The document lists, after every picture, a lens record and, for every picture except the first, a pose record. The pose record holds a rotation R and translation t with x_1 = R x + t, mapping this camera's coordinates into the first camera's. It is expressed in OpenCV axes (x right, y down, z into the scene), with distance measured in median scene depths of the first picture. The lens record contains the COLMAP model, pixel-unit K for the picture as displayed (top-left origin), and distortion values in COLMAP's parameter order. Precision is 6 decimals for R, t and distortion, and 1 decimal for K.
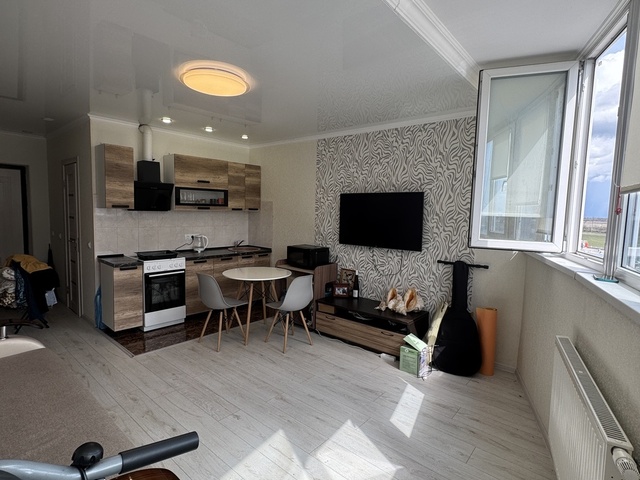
lens RADIAL K [[339.9, 0, 320.4], [0, 339.9, 239.1], [0, 0, 1]] dist [-0.000152, -0.000215]
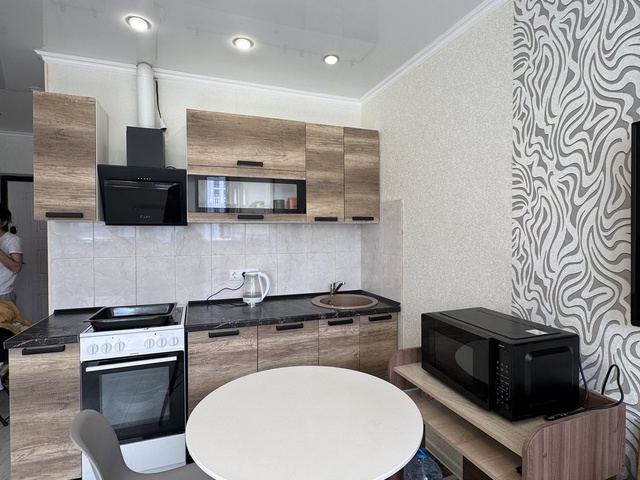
lens RADIAL K [[339.9, 0, 320.2], [0, 339.9, 239.5], [0, 0, 1]] dist [-0.000152, -0.000215]
pose [[0.877640, -0.021605, -0.478833, -0.025268], [-0.013700, 0.997445, -0.070116, -0.030469], [0.479124, 0.068097, 0.875102, 0.725301]]
